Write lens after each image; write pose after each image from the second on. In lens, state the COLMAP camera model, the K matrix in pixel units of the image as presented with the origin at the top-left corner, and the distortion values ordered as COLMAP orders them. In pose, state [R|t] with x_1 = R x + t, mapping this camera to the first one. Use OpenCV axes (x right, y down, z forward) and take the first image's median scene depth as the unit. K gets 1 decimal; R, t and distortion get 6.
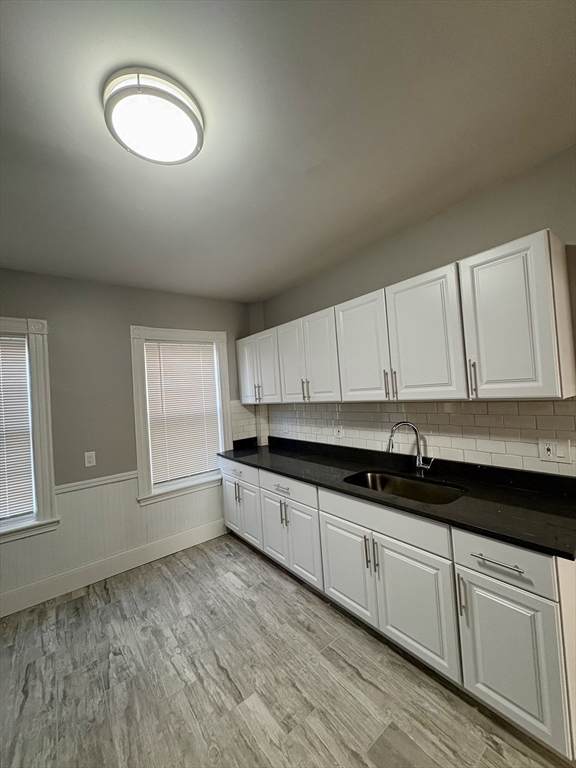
lens RADIAL K [[304.3, 0, 292.4], [0, 304.3, 385.6], [0, 0, 1]] dist [-0.000710, 0.000376]
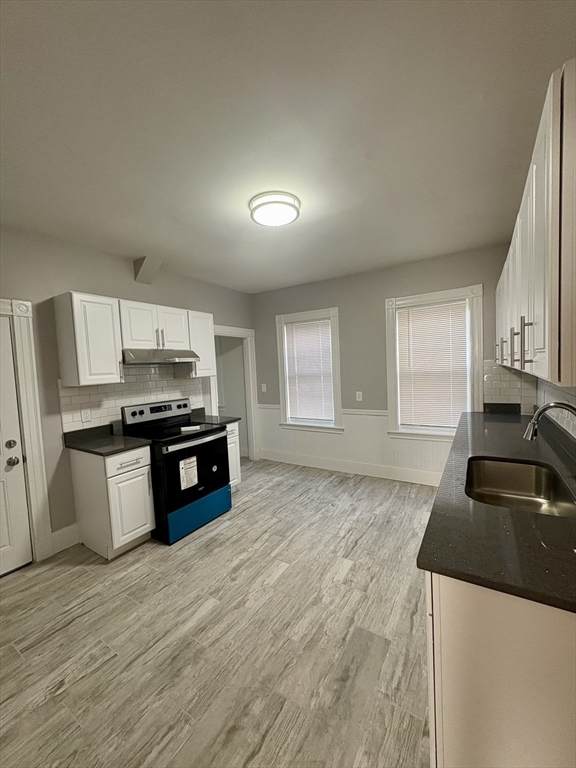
lens RADIAL K [[304.3, 0, 287.8], [0, 304.3, 385.7], [0, 0, 1]] dist [-0.000710, 0.000376]
pose [[0.343778, 0.111695, -0.932385, 0.716308], [0.039459, 0.990306, 0.133183, -0.030705], [0.938222, -0.082577, 0.336038, 0.187370]]
